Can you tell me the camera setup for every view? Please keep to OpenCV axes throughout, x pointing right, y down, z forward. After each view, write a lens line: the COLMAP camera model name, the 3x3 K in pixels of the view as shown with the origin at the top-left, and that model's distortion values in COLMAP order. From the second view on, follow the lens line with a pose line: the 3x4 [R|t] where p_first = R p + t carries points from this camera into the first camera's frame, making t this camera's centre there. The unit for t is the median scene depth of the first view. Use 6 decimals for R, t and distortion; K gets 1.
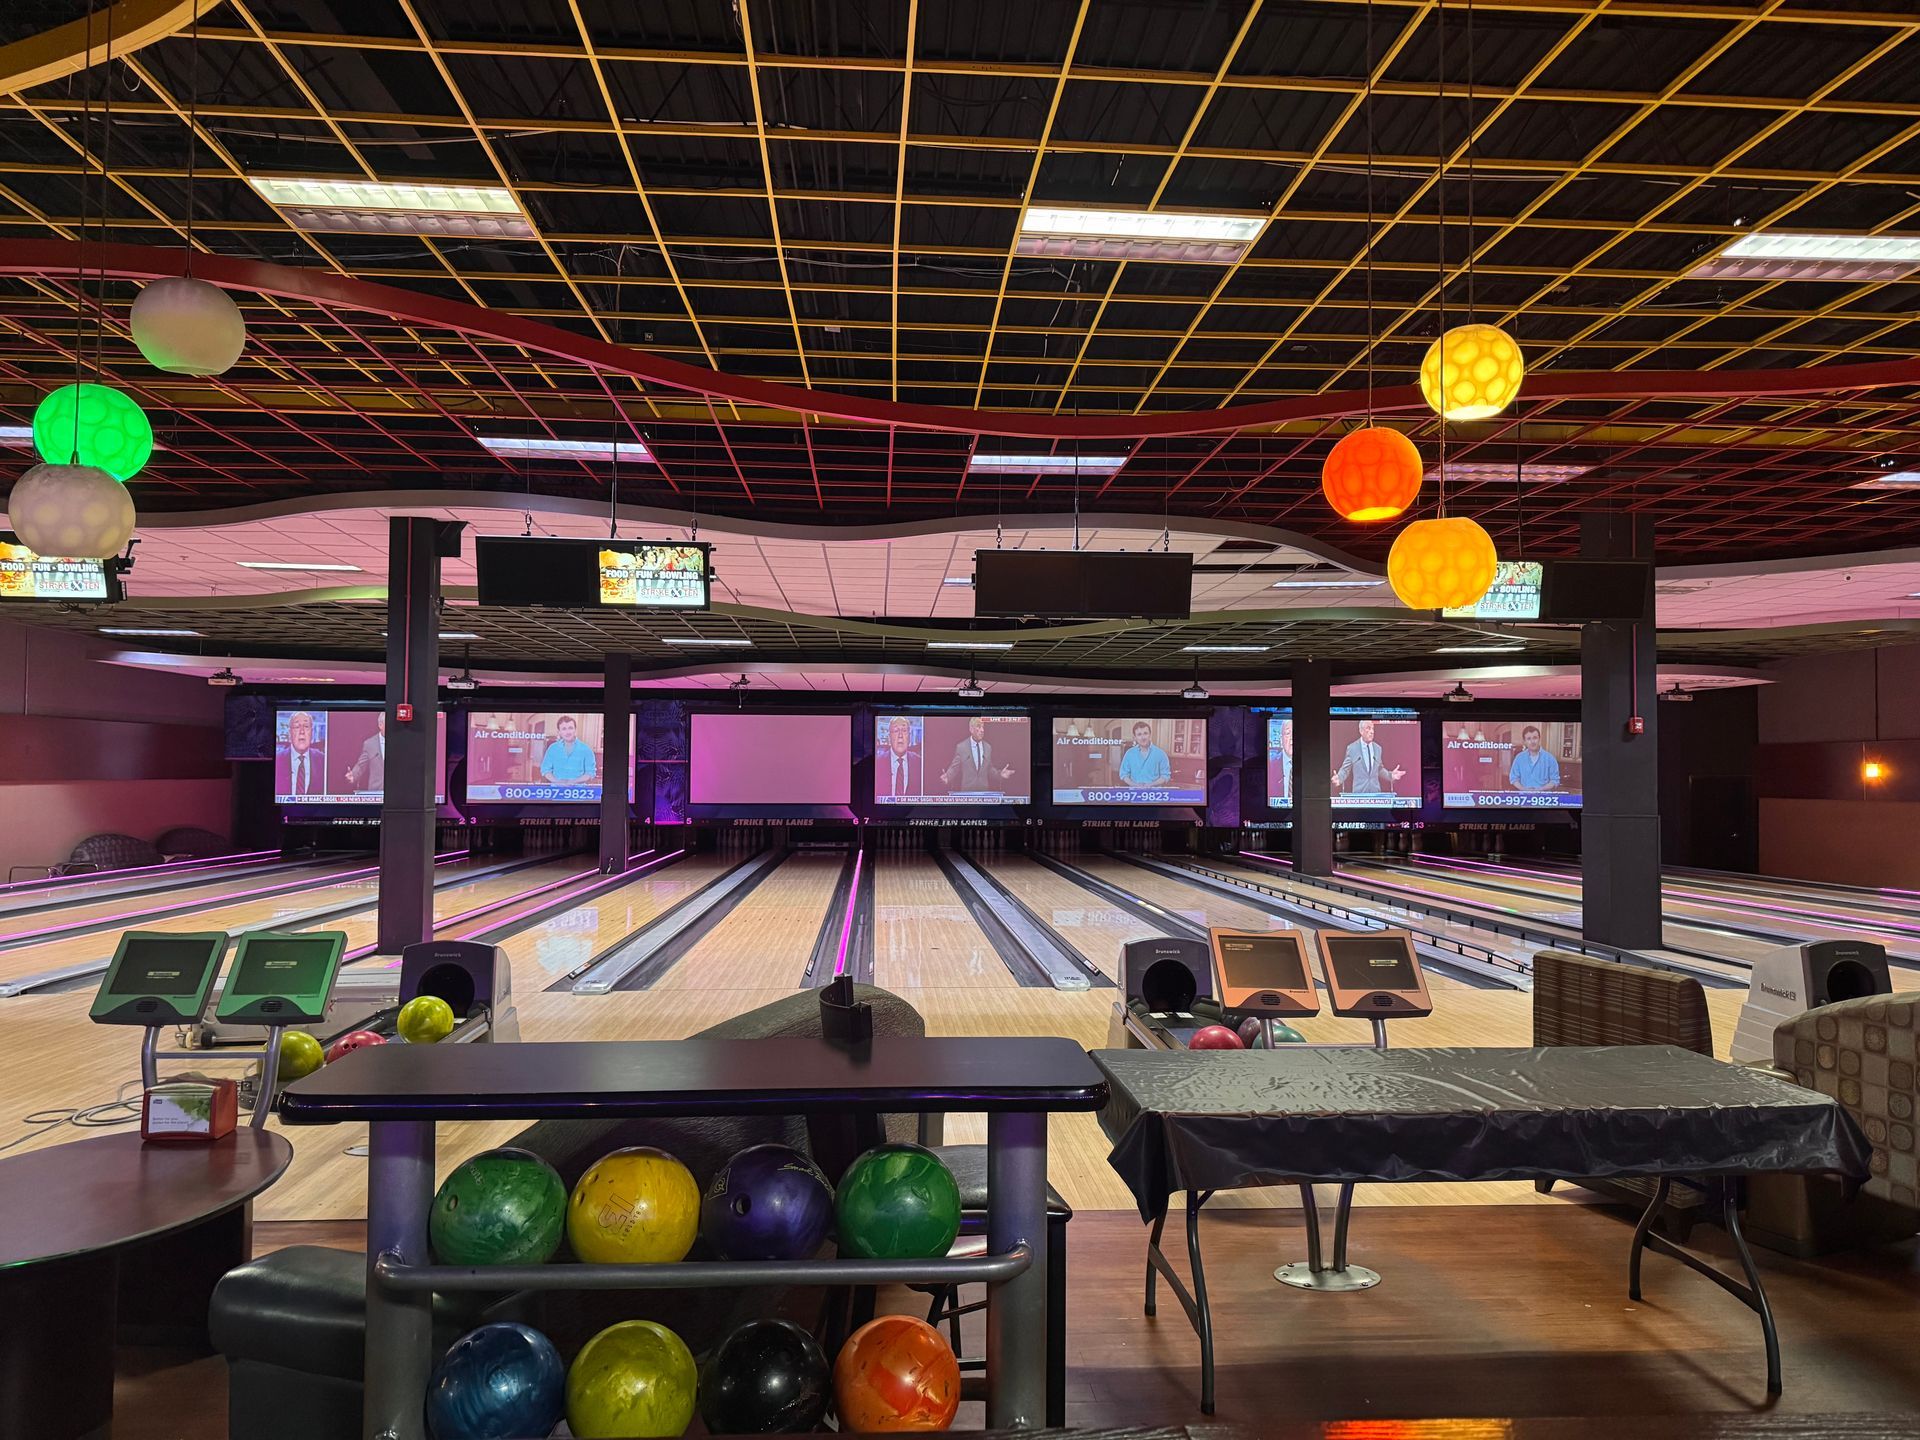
lens RADIAL K [[1335.8, 0, 960.0], [0, 1335.8, 720.0], [0, 0, 1]] dist [0.100096, -0.147265]
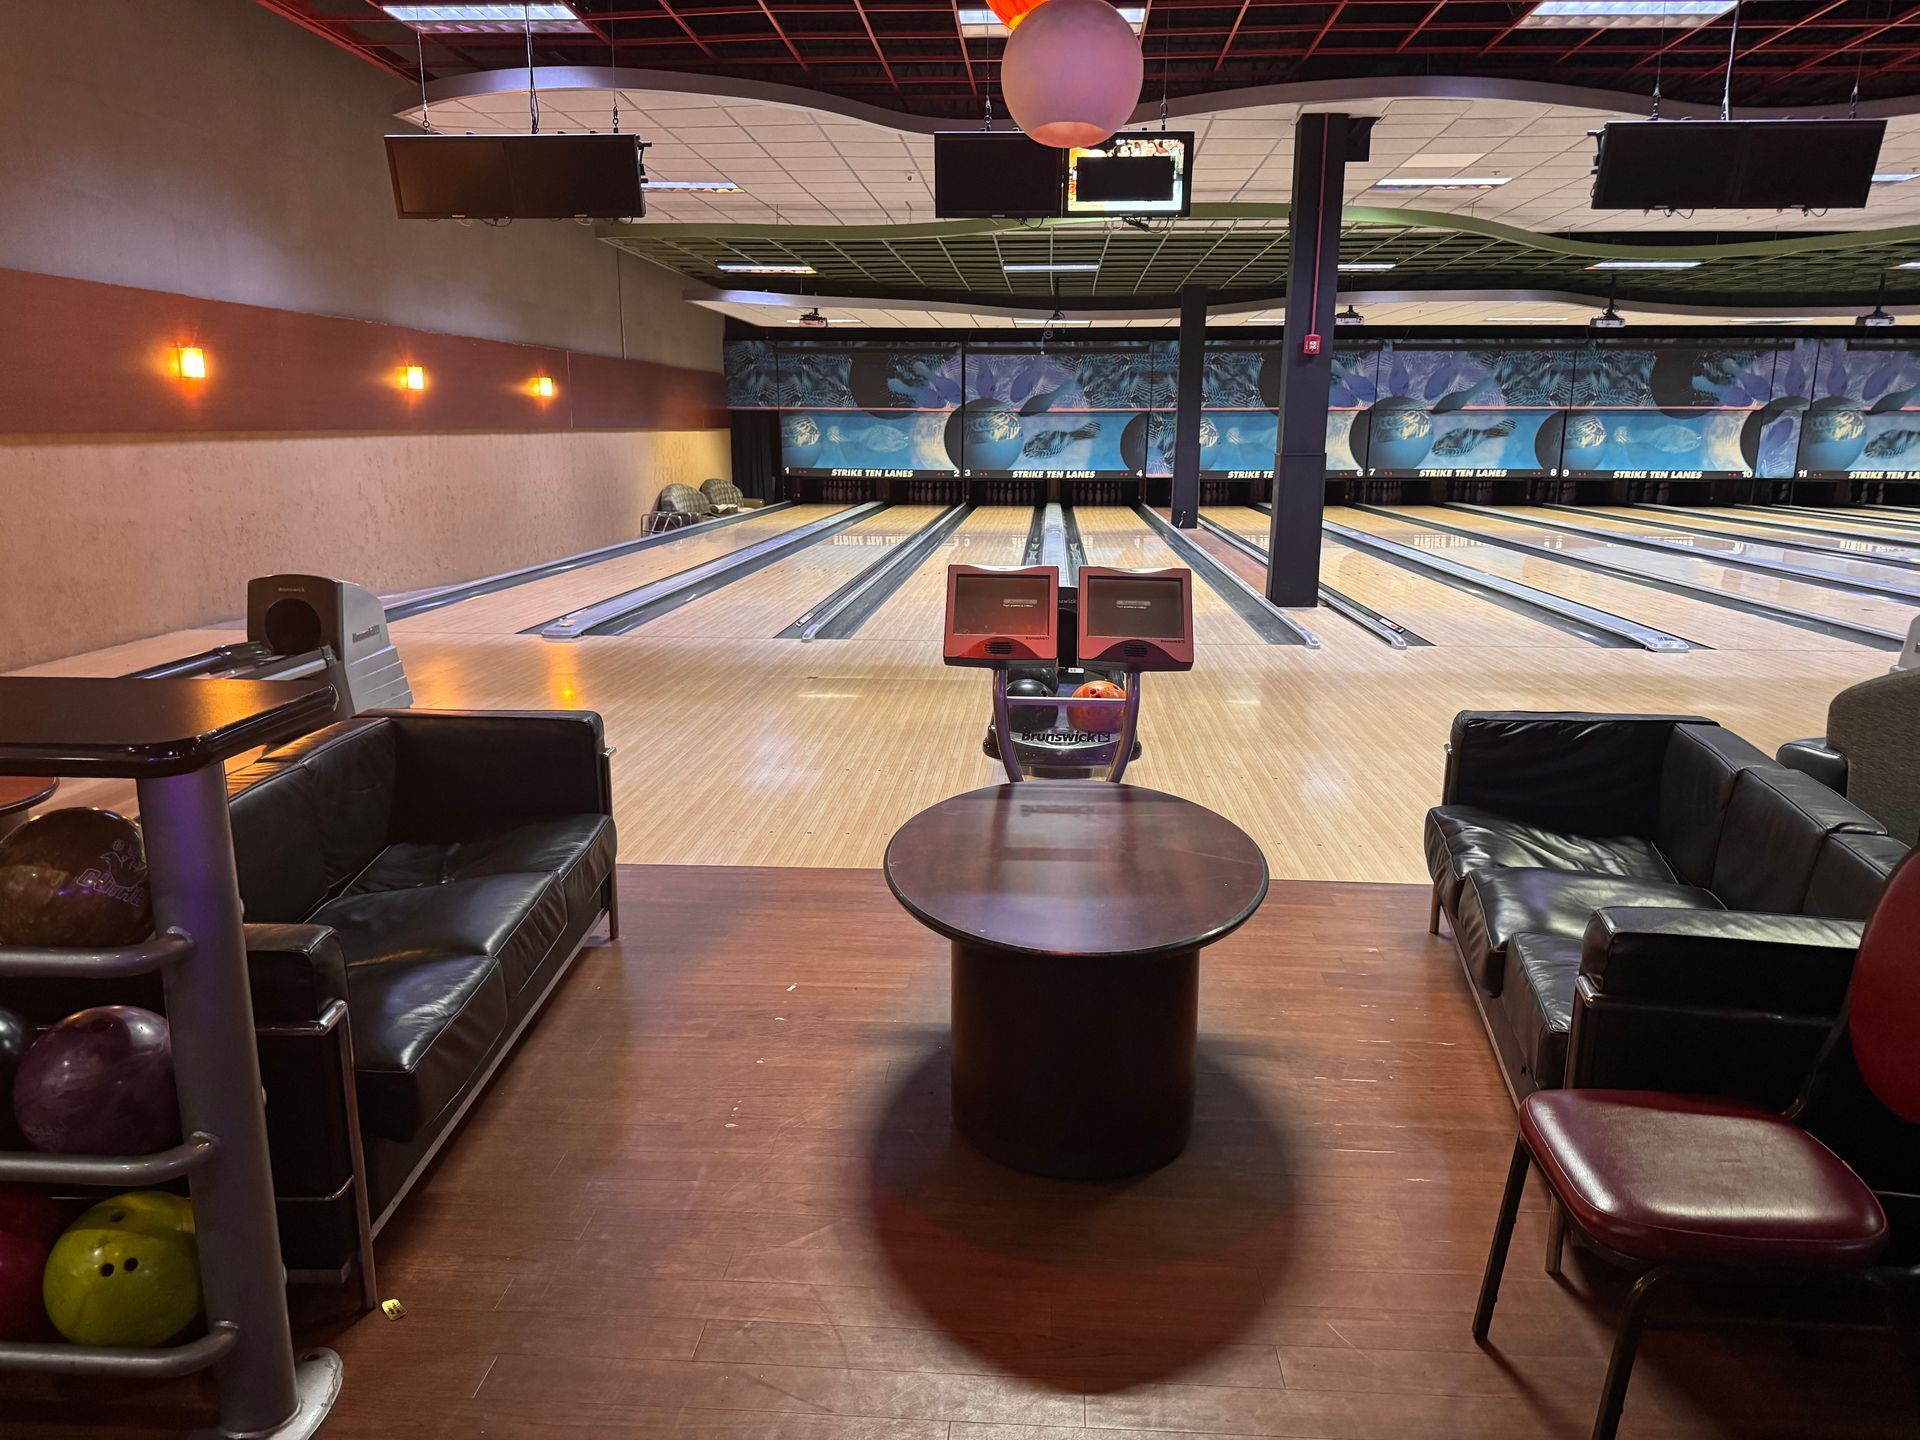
lens RADIAL K [[1357.3, 0, 960.0], [0, 1357.3, 720.0], [0, 0, 1]] dist [0.006048, -0.008027]
pose [[0.993100, 0.017834, -0.115907, -0.313342], [0.011603, 0.968576, 0.248447, 0.005417], [0.116695, -0.248078, 0.961686, 0.017278]]
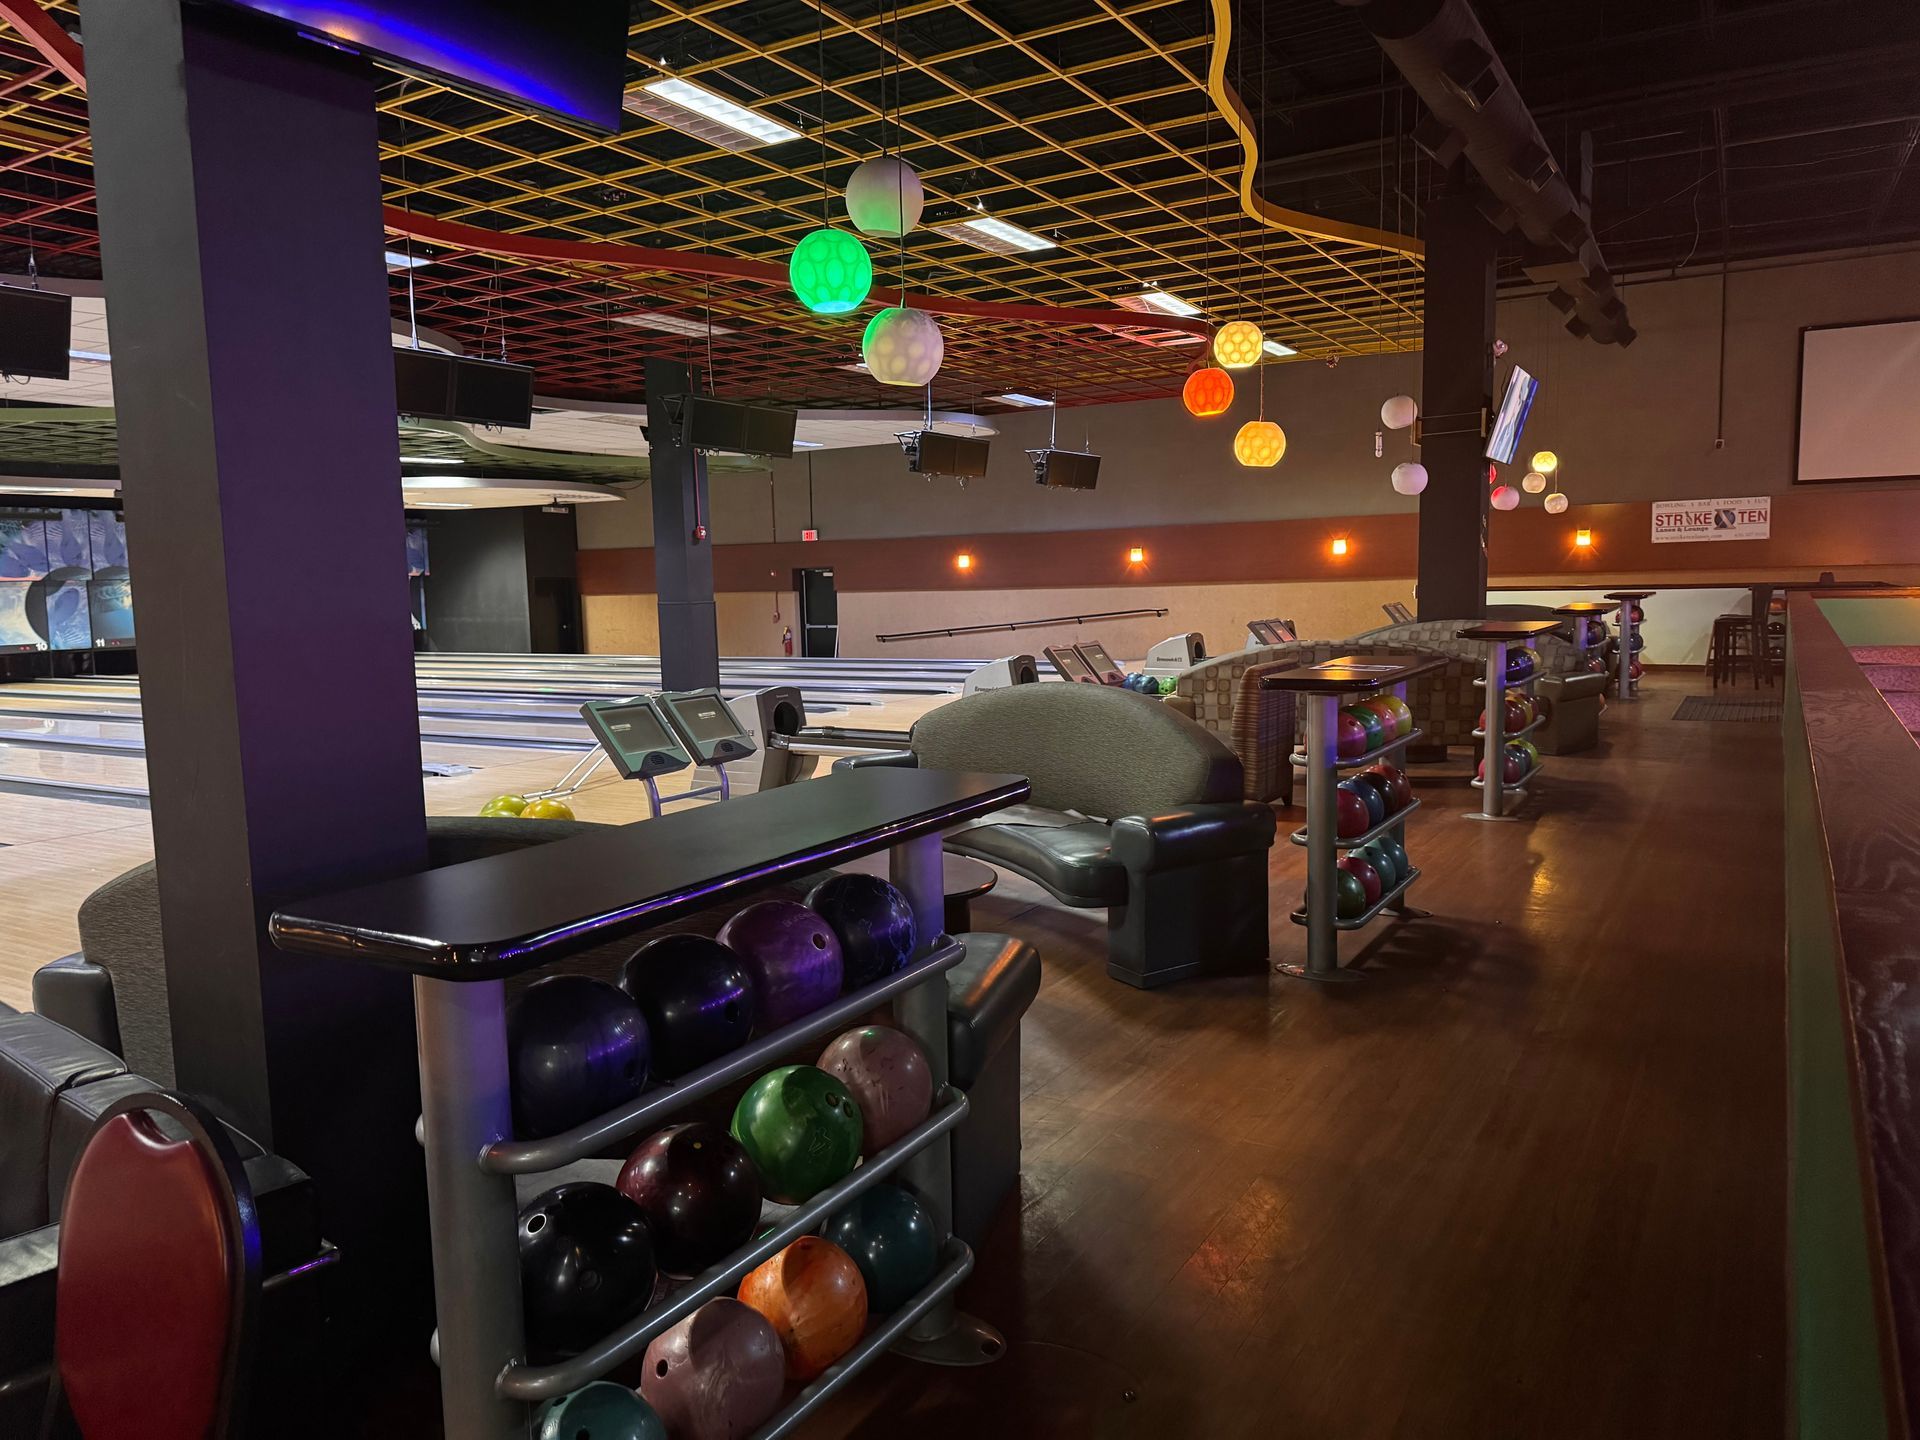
lens RADIAL K [[1335.8, 0, 960.0], [0, 1335.8, 720.0], [0, 0, 1]] dist [0.100096, -0.147265]
pose [[0.552950, -0.108712, 0.826092, -0.286185], [-0.006018, 0.990905, 0.134430, 0.004661], [-0.833192, -0.079304, 0.547267, 0.036686]]
